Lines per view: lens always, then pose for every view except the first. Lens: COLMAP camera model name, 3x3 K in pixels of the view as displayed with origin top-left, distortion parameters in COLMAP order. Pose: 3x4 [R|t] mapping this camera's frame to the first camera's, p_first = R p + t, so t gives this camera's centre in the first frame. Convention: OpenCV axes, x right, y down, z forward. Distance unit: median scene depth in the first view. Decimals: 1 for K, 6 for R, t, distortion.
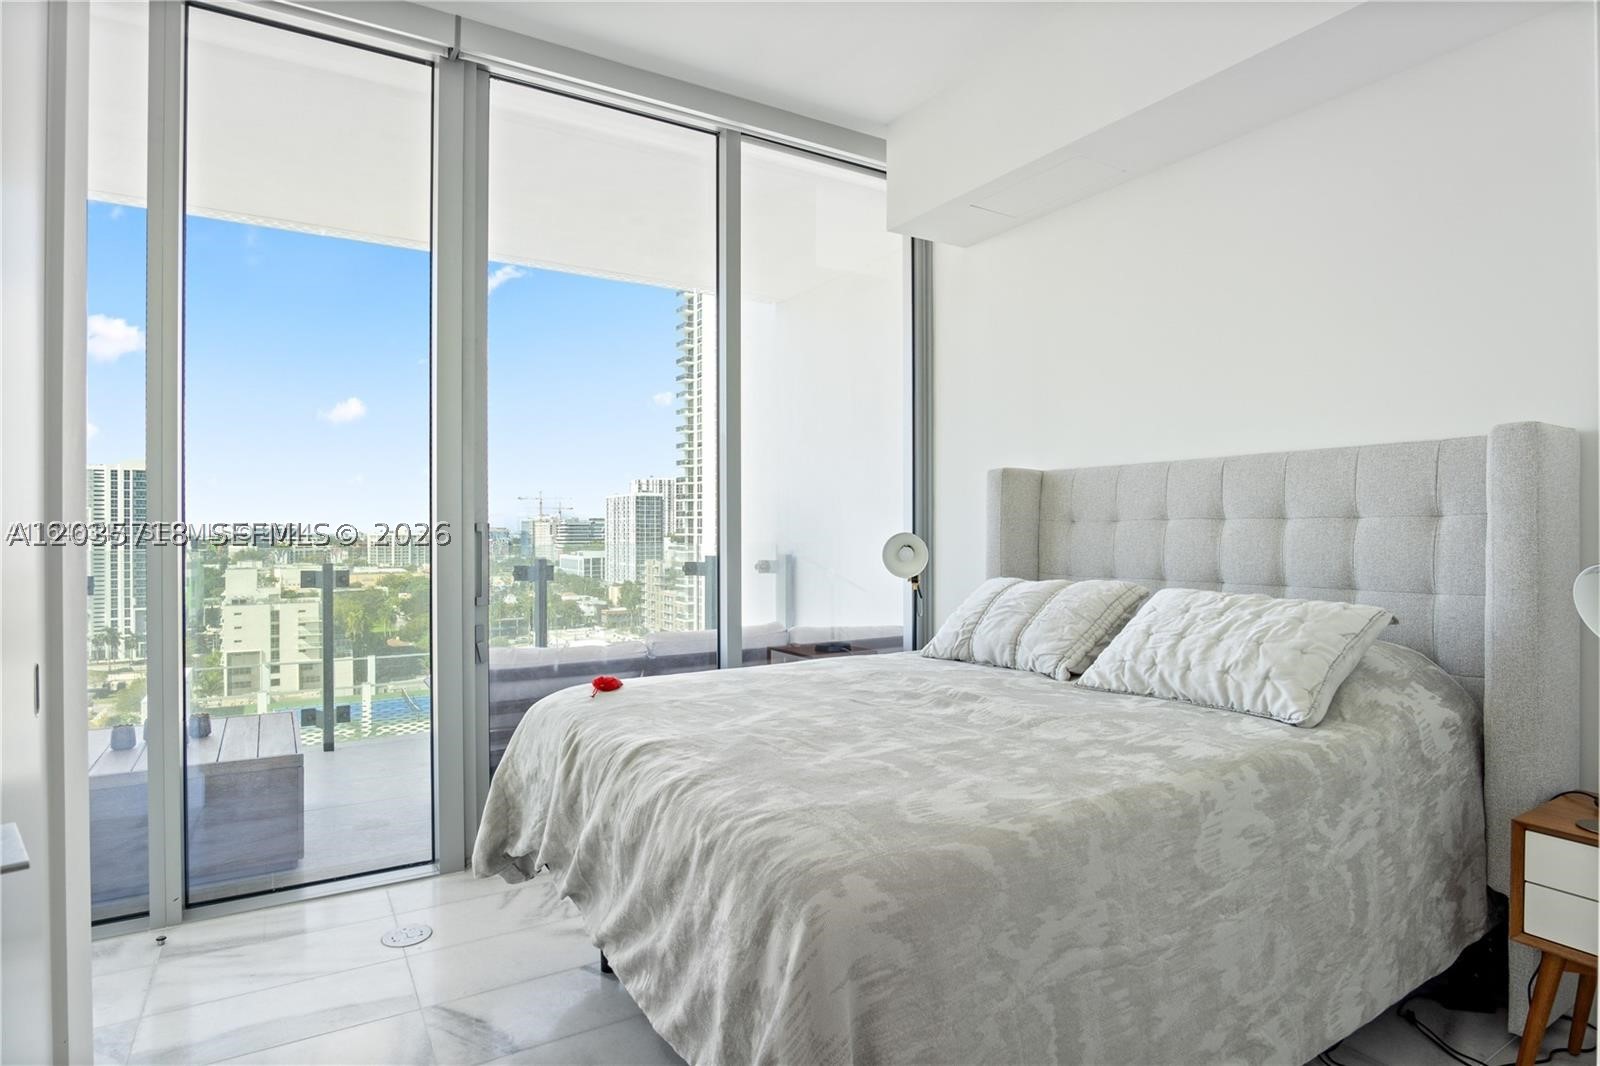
lens RADIAL K [[860.0, 0, 819.8], [0, 860.0, 527.1], [0, 0, 1]] dist [-0.025361, 0.006452]
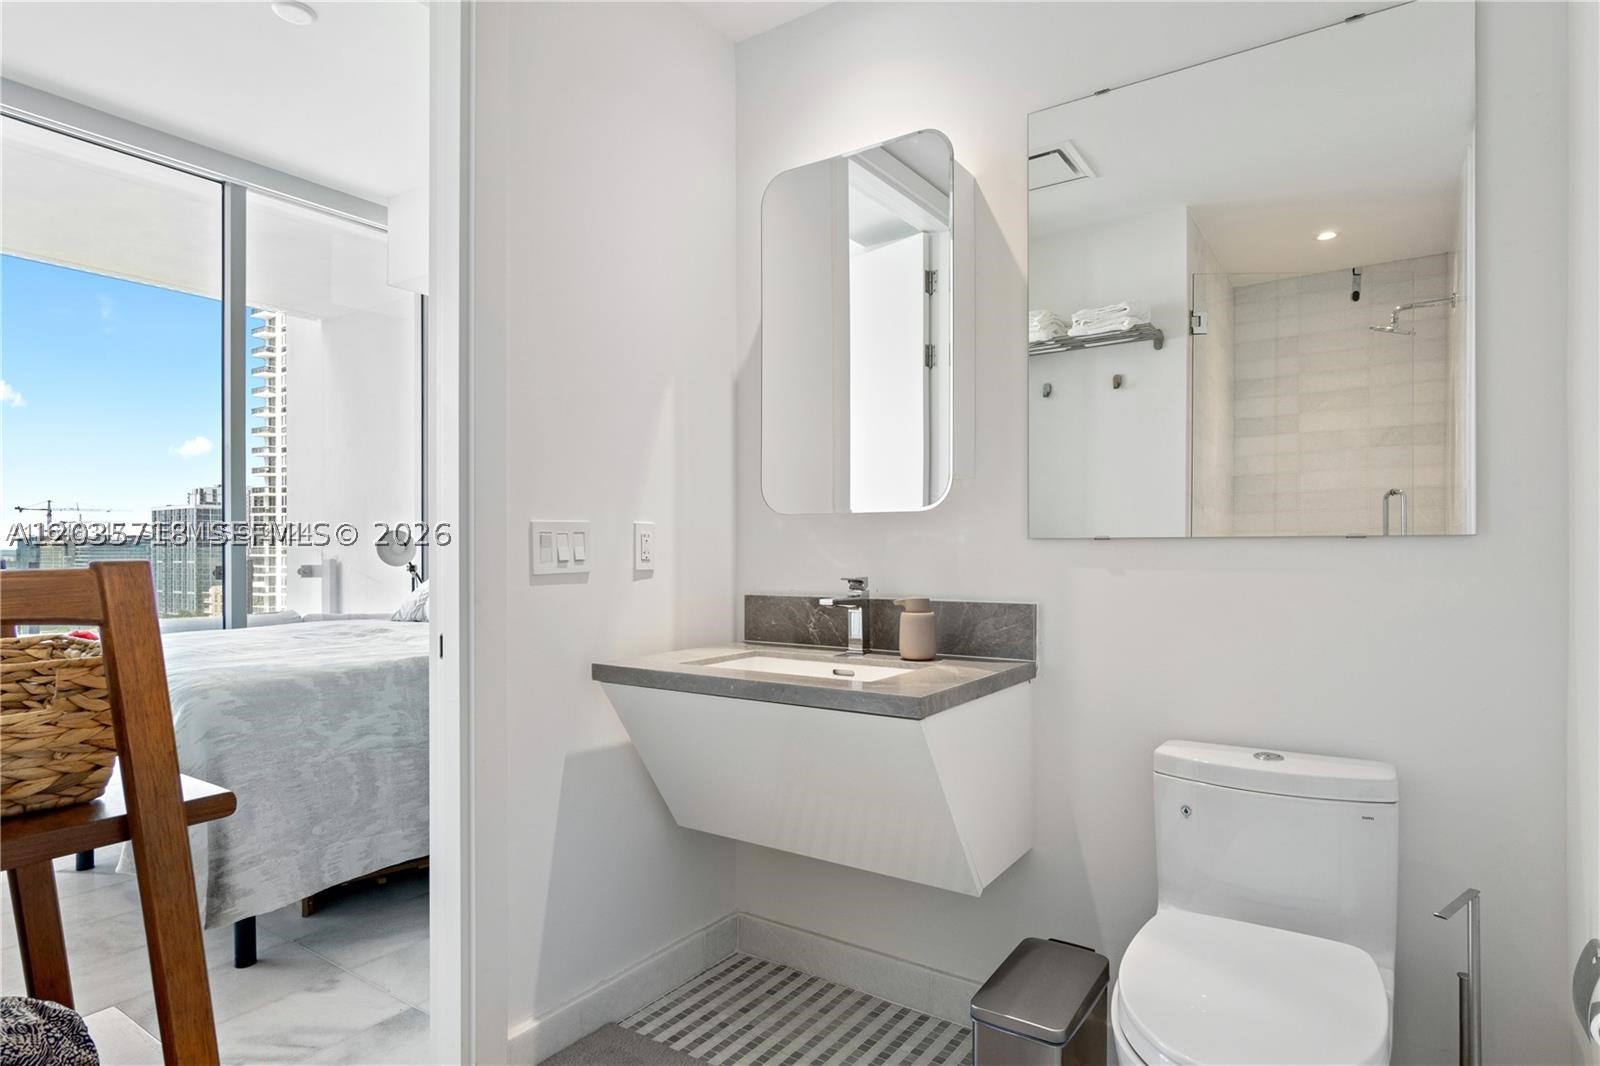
lens RADIAL K [[860.0, 0, 832.8], [0, 860.0, 551.9], [0, 0, 1]] dist [-0.025361, 0.006452]
pose [[0.907932, 0.006018, 0.419074, 0.415213], [-0.007396, 0.999971, 0.001666, 0.085009], [-0.419052, -0.004612, 0.907951, -1.061643]]
